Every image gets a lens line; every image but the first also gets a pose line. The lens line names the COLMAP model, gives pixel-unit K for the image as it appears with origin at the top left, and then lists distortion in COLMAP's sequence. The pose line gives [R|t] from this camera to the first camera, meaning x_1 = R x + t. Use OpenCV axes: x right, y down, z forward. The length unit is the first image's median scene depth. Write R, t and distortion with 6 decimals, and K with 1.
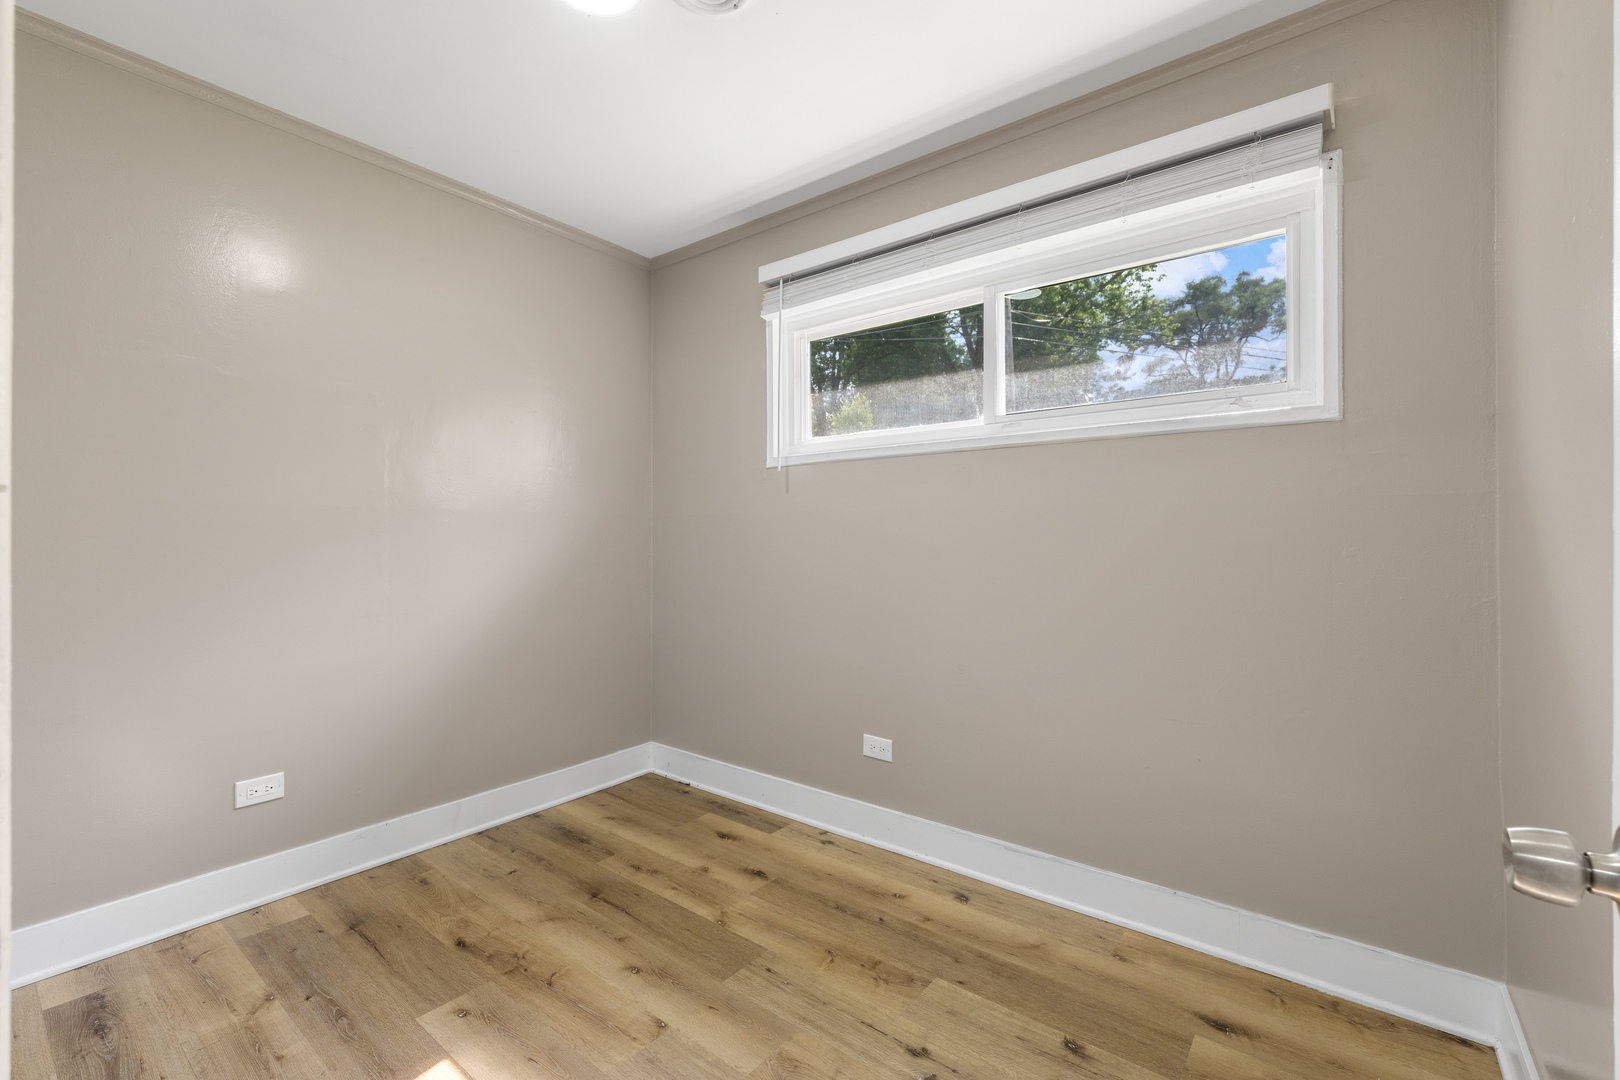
lens RADIAL K [[699.8, 0, 805.3], [0, 699.8, 533.2], [0, 0, 1]] dist [-0.004111, -0.000033]
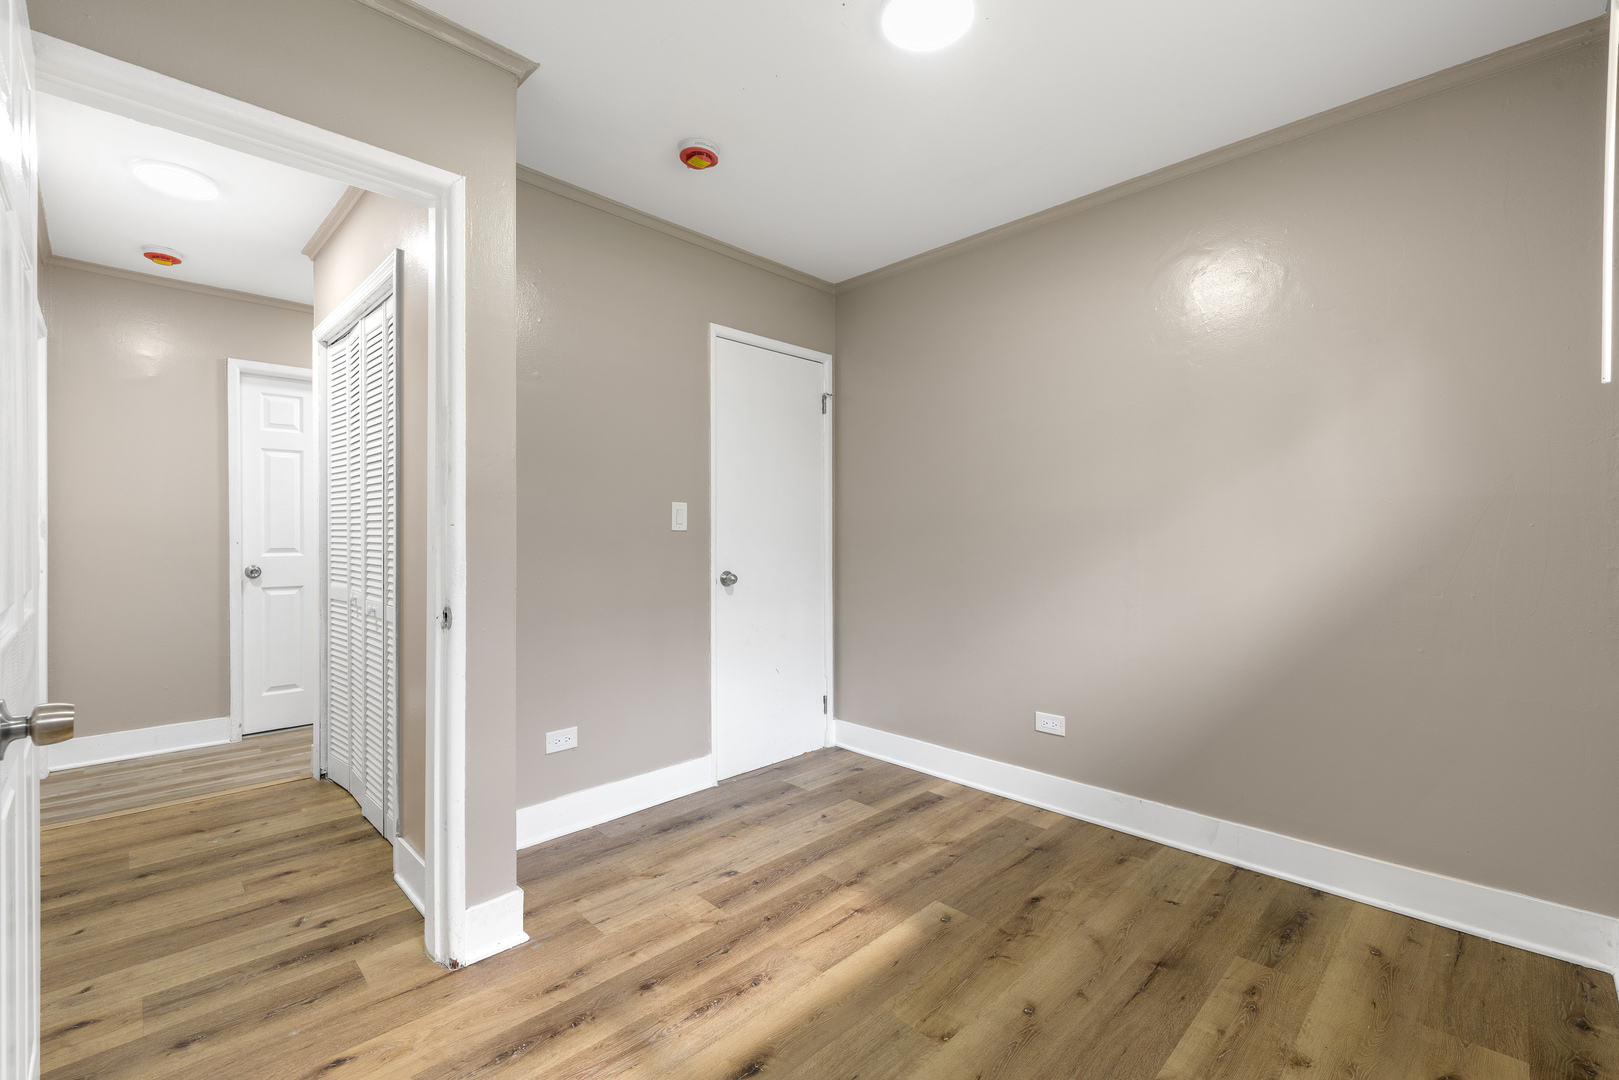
lens RADIAL K [[667.3, 0, 807.8], [0, 667.3, 531.2], [0, 0, 1]] dist [0.013618, -0.006216]
pose [[-0.087462, 0.005278, -0.996154, 0.553632], [0.001923, 0.999985, 0.005130, -0.013990], [0.996166, -0.001467, -0.087471, 0.652134]]
